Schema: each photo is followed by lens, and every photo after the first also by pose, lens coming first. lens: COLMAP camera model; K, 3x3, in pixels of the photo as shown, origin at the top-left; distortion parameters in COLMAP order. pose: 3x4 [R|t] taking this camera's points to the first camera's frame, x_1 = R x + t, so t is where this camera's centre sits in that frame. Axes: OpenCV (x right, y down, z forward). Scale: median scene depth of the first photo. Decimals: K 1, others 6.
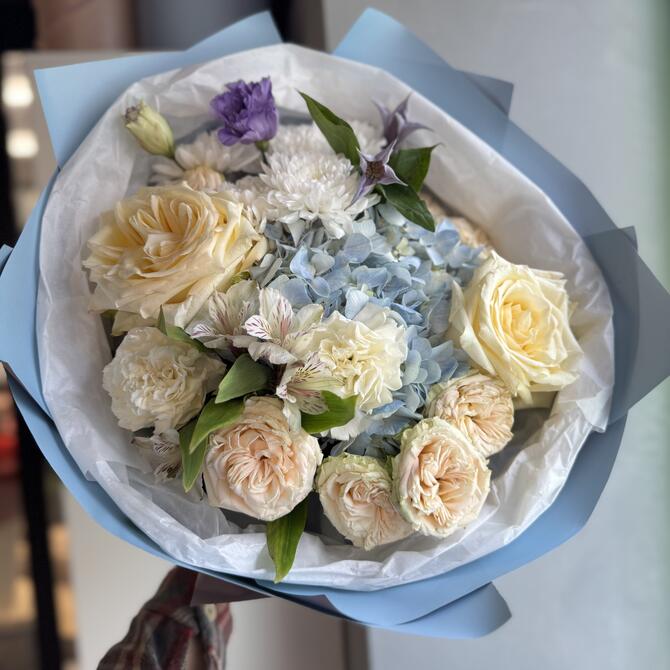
lens RADIAL K [[678.7, 0, 335.5], [0, 678.7, 331.7], [0, 0, 1]] dist [0.038480, 0.000000]
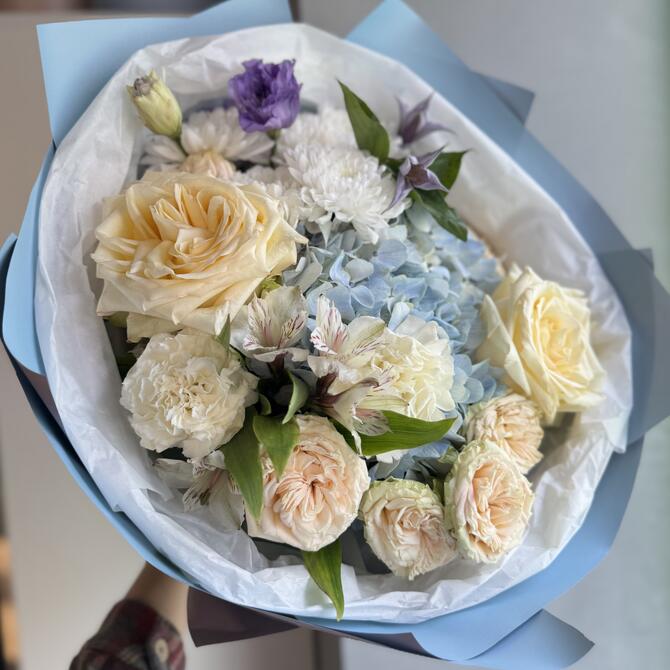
lens RADIAL K [[733.5, 0, 332.8], [0, 733.5, 333.6], [0, 0, 1]] dist [0.025931, 0.000000]
pose [[0.979467, 0.032607, 0.198949, -0.253150], [-0.034829, 0.999364, 0.007680, -0.021347], [-0.198572, -0.014452, 0.979980, 0.029330]]
